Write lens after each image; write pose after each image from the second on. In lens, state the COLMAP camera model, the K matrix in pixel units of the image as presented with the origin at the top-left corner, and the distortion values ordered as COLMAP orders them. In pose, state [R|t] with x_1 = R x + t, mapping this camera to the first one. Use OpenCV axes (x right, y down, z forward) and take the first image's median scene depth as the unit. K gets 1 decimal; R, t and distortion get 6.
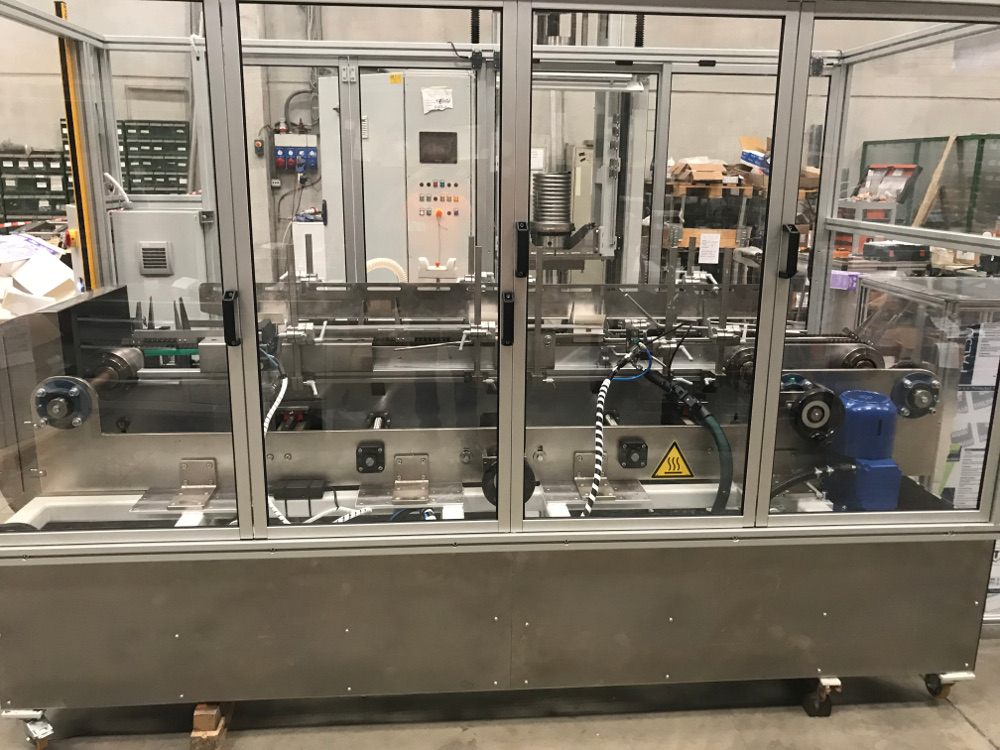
lens RADIAL K [[823.8, 0, 503.1], [0, 823.8, 362.2], [0, 0, 1]] dist [0.032806, -0.047125]
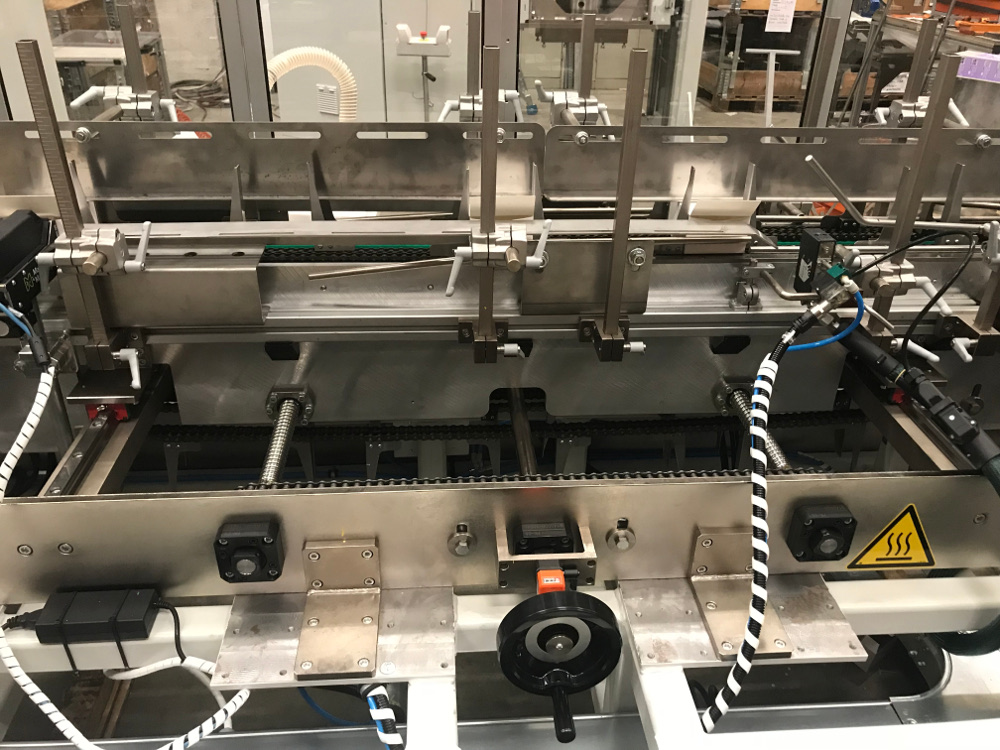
lens RADIAL K [[823.8, 0, 503.6], [0, 823.8, 364.5], [0, 0, 1]] dist [0.032806, -0.047125]
pose [[0.999923, 0.012208, 0.002372, -0.021339], [-0.012389, 0.961173, 0.275667, -0.096818], [0.001086, -0.275675, 0.961250, 0.525354]]
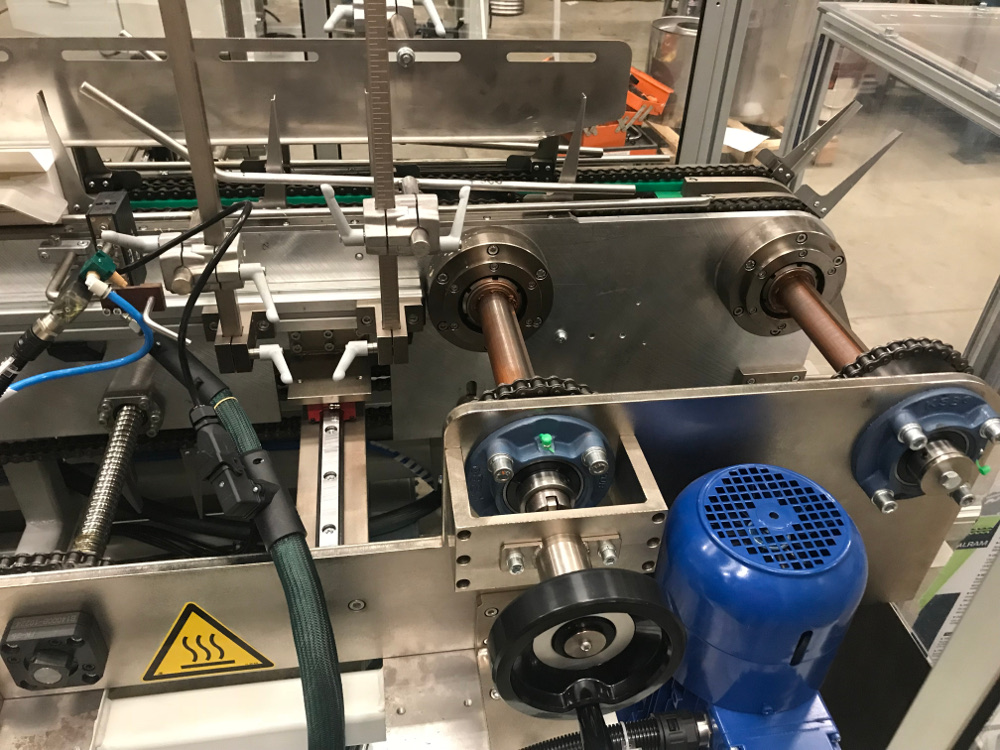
lens RADIAL K [[823.8, 0, 506.9], [0, 823.8, 362.5], [0, 0, 1]] dist [0.032806, -0.047125]
pose [[0.996656, -0.019591, 0.079333, 0.282697], [-0.012652, 0.922135, 0.386662, -0.108852], [-0.080731, -0.386373, 0.918803, 0.666457]]
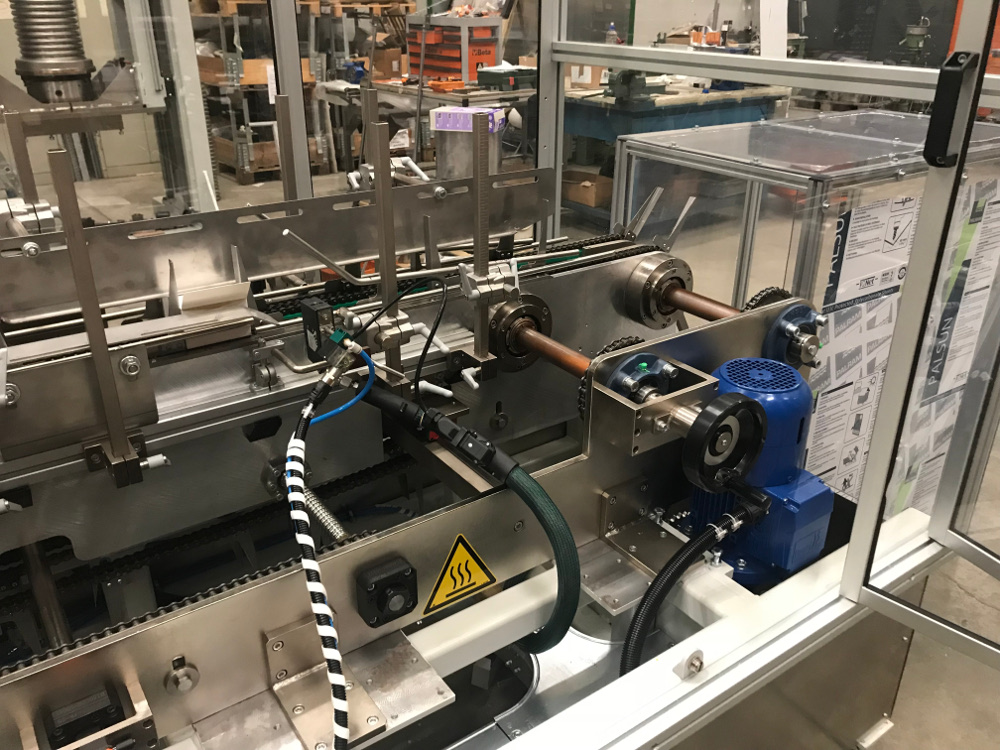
lens RADIAL K [[823.8, 0, 499.6], [0, 823.8, 362.9], [0, 0, 1]] dist [0.032806, -0.047125]
pose [[0.862091, -0.216210, 0.458314, 0.023699], [0.121737, 0.966289, 0.226860, -0.102404], [-0.491913, -0.139780, 0.859350, 0.531978]]
